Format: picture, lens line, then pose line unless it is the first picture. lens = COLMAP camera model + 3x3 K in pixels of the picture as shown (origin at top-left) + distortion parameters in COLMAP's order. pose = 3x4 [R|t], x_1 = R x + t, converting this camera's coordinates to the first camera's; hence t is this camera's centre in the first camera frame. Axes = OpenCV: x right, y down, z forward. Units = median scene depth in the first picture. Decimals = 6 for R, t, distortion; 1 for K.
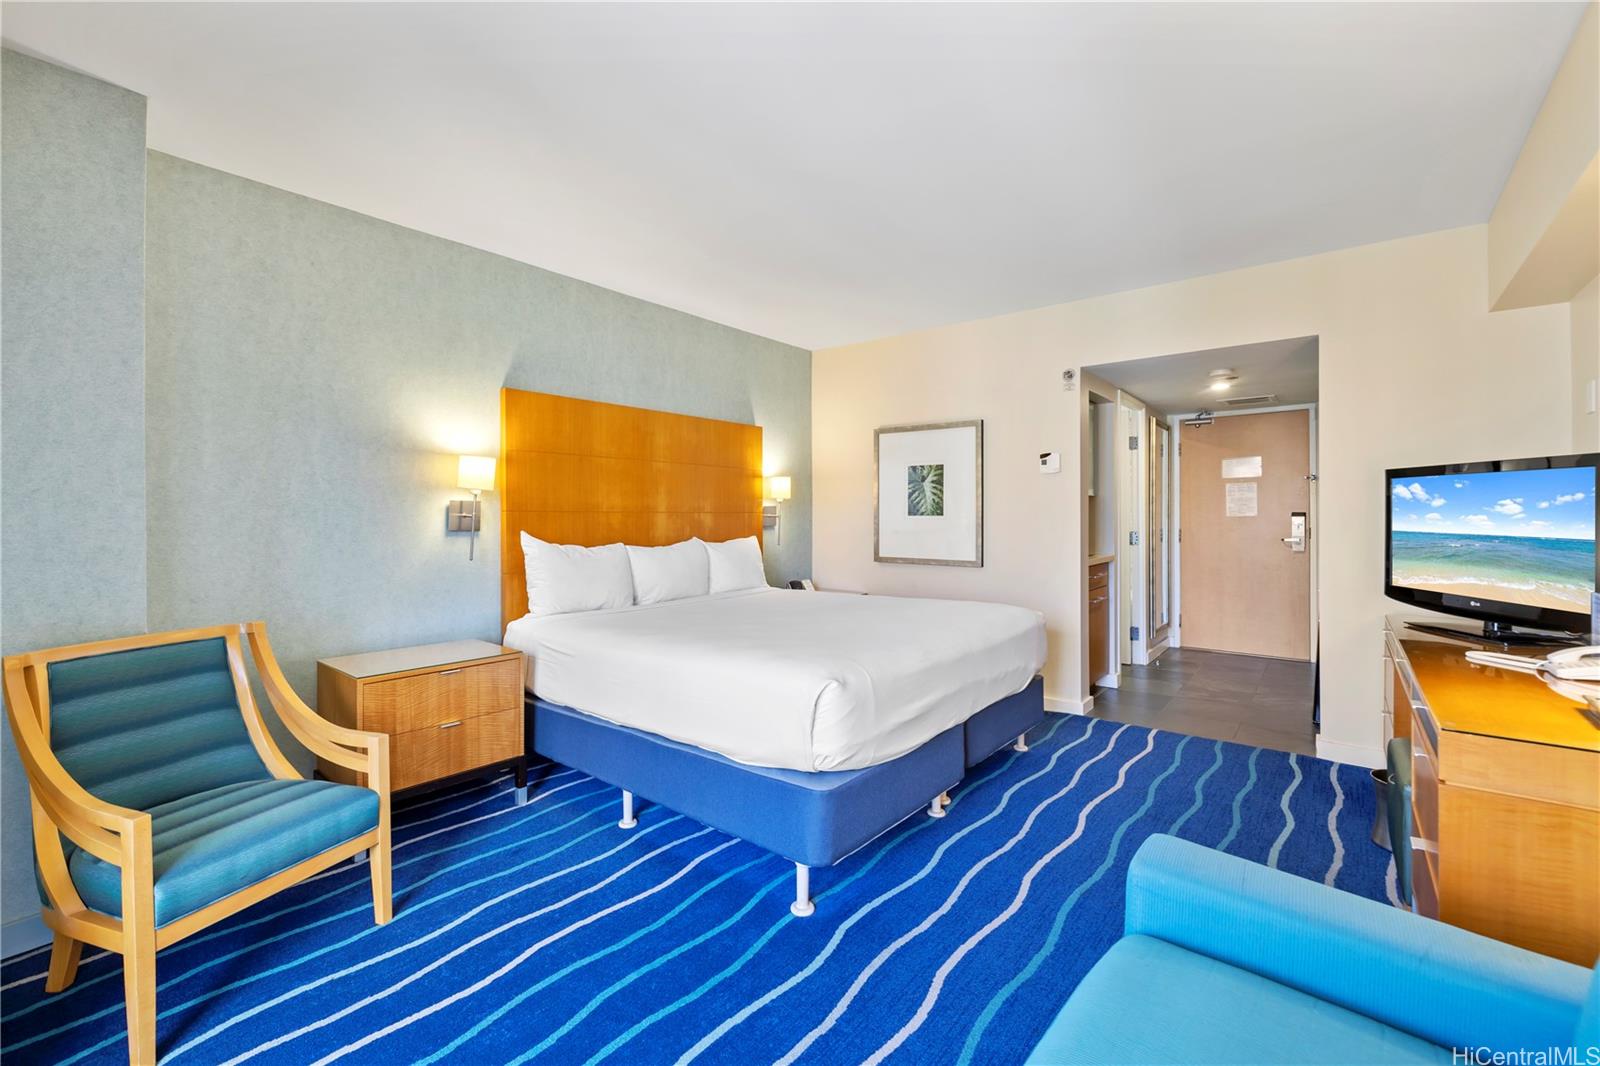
lens RADIAL K [[668.0, 0, 792.2], [0, 668.0, 523.1], [0, 0, 1]] dist [-0.002964, -0.000366]
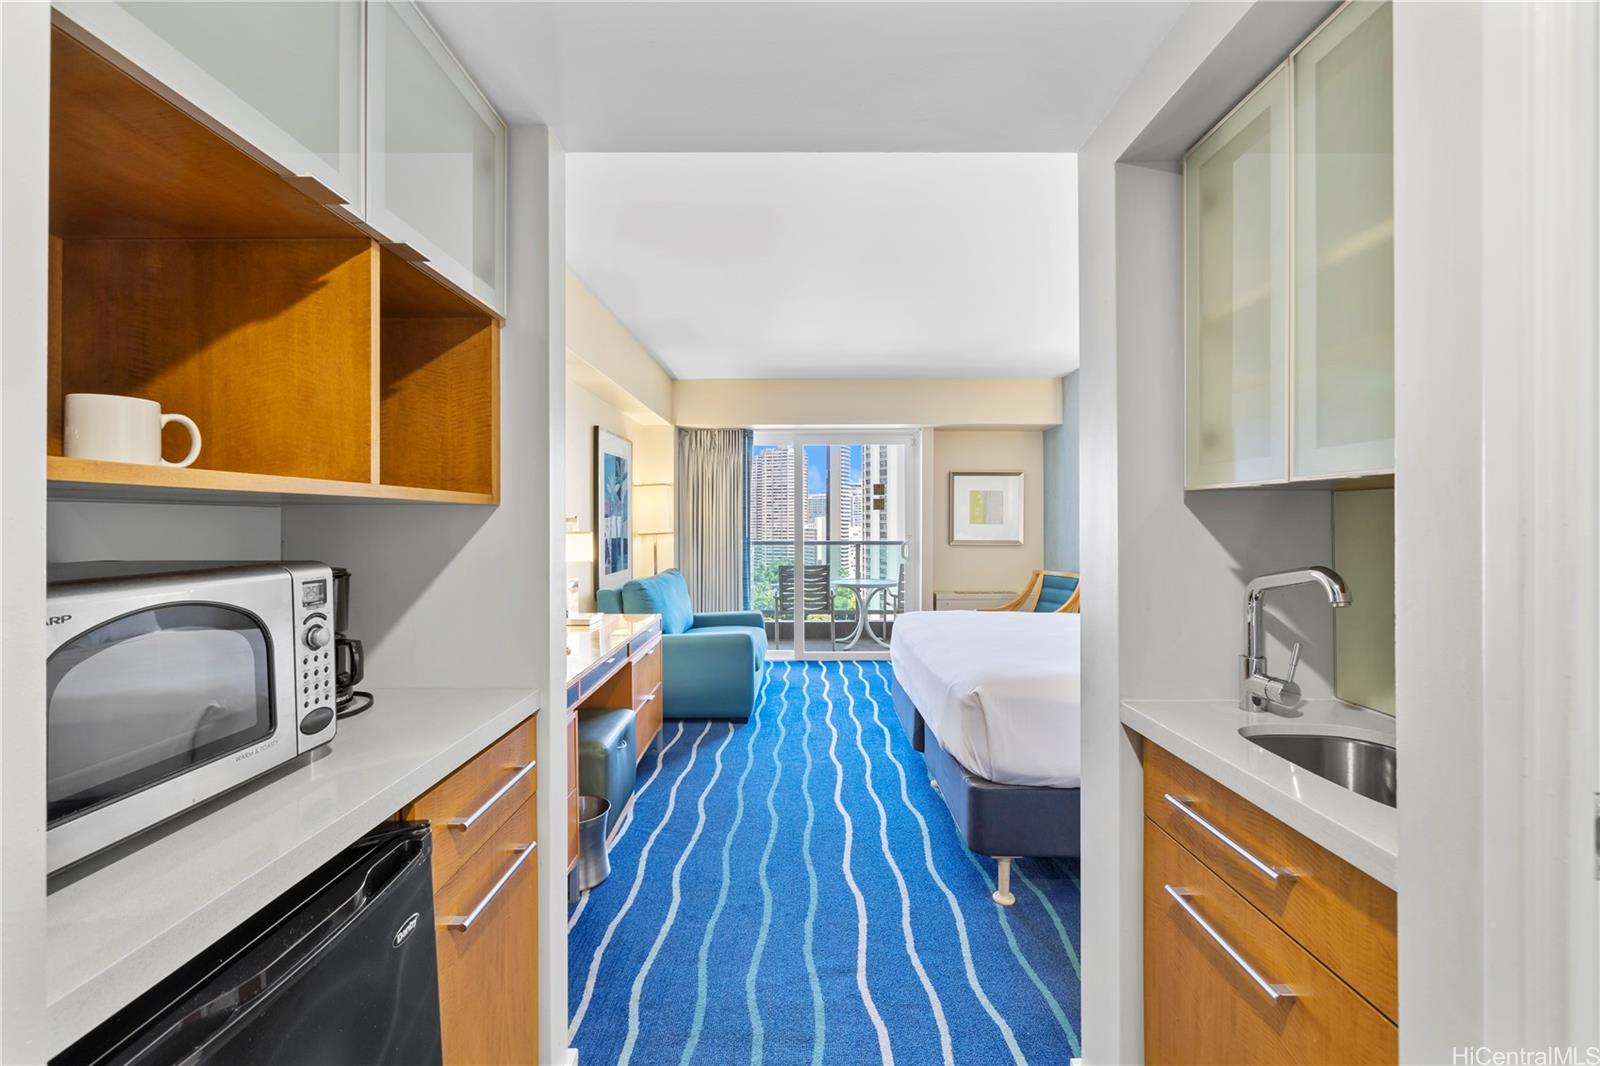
lens RADIAL K [[670.5, 0, 807.9], [0, 670.5, 522.2], [0, 0, 1]] dist [0.001311, 0.000024]
pose [[-0.764635, 0.005160, -0.644443, 1.027309], [-0.004862, 0.999893, 0.013775, -0.044084], [0.644445, 0.013666, -0.764528, 1.554051]]
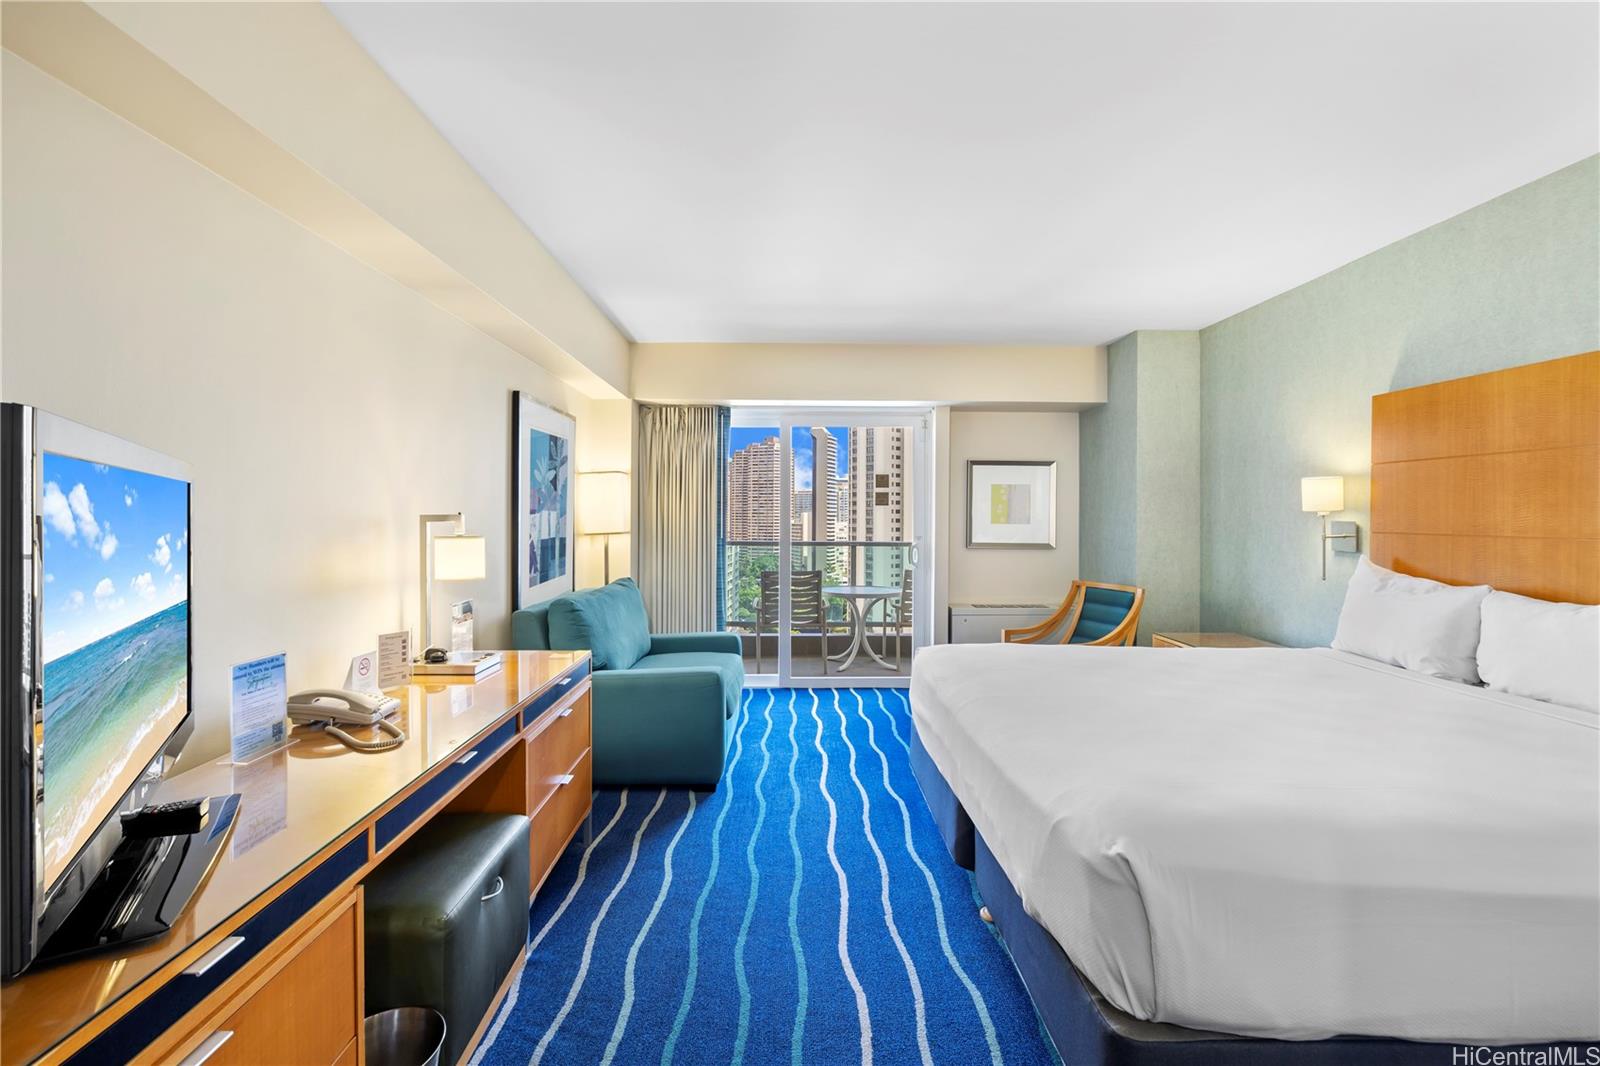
lens RADIAL K [[668.0, 0, 803.3], [0, 668.0, 516.6], [0, 0, 1]] dist [-0.002964, -0.000366]
pose [[-0.755576, -0.000151, -0.655061, 0.803196], [-0.011376, 0.999852, 0.012891, -0.046151], [0.654962, 0.017192, -0.755466, 1.278468]]
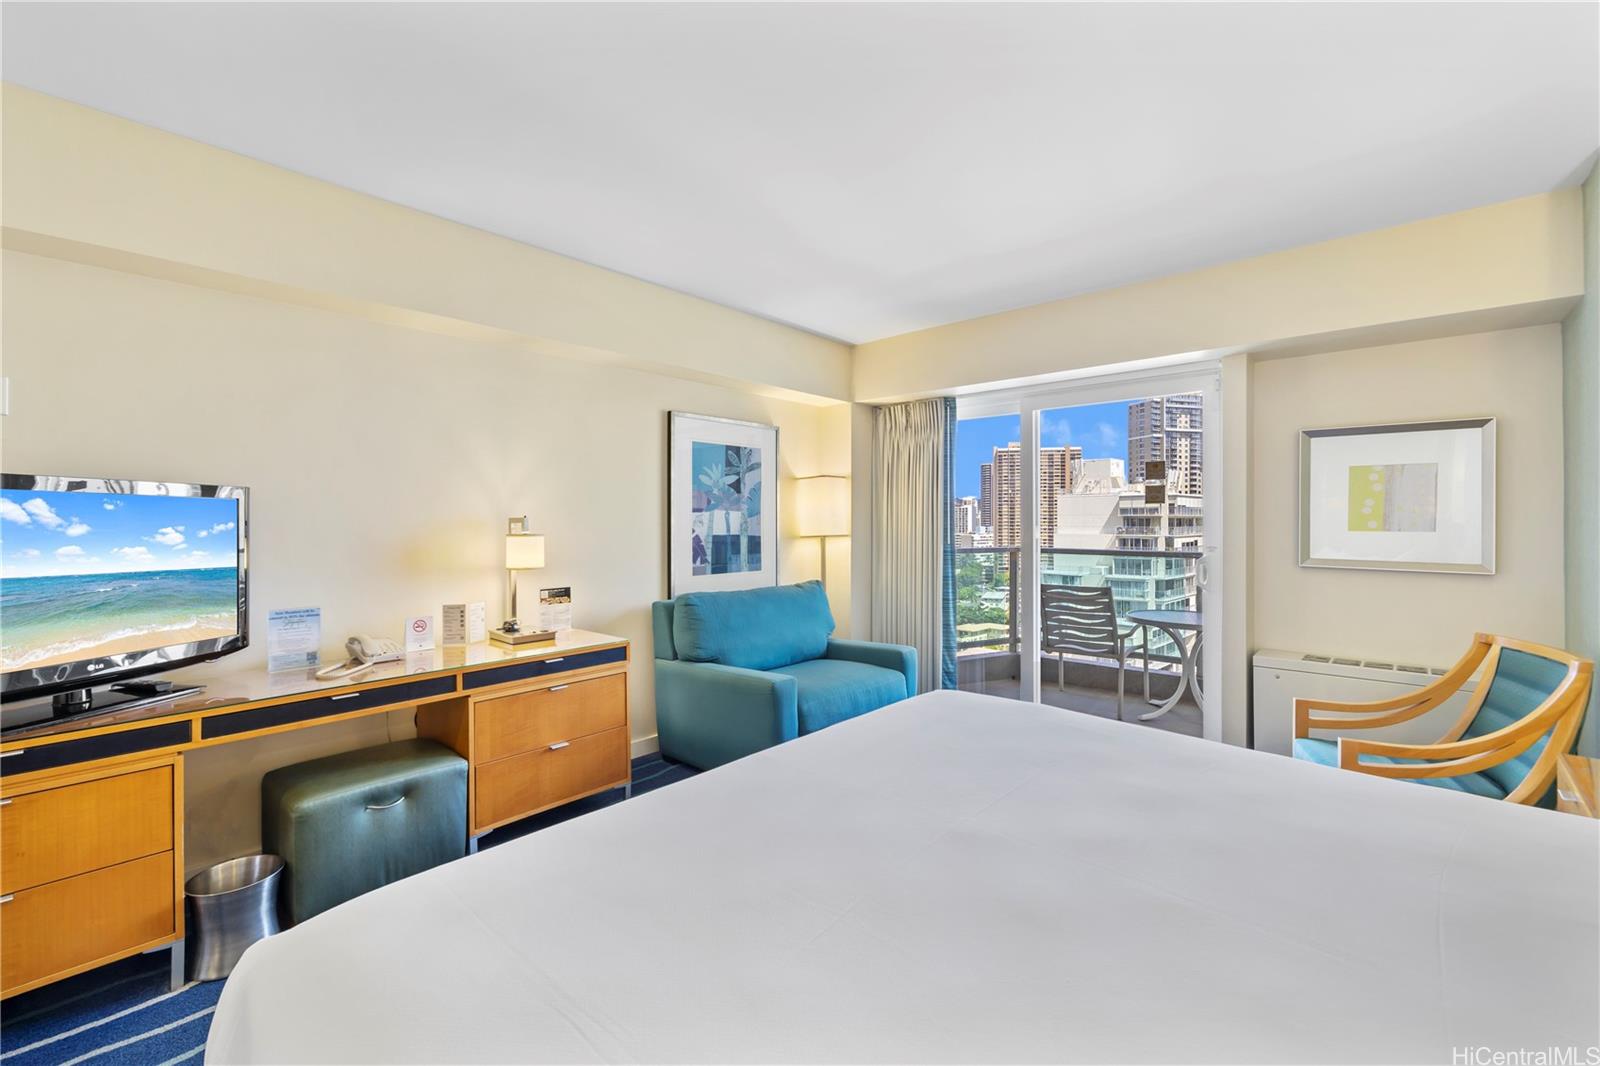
lens RADIAL K [[668.0, 0, 799.2], [0, 668.0, 524.4], [0, 0, 1]] dist [-0.002964, -0.000366]
pose [[-0.999555, 0.000907, 0.029811, 0.183865], [0.001496, 0.999804, 0.019726, -0.042088], [-0.029787, 0.019762, -0.999361, 1.394686]]
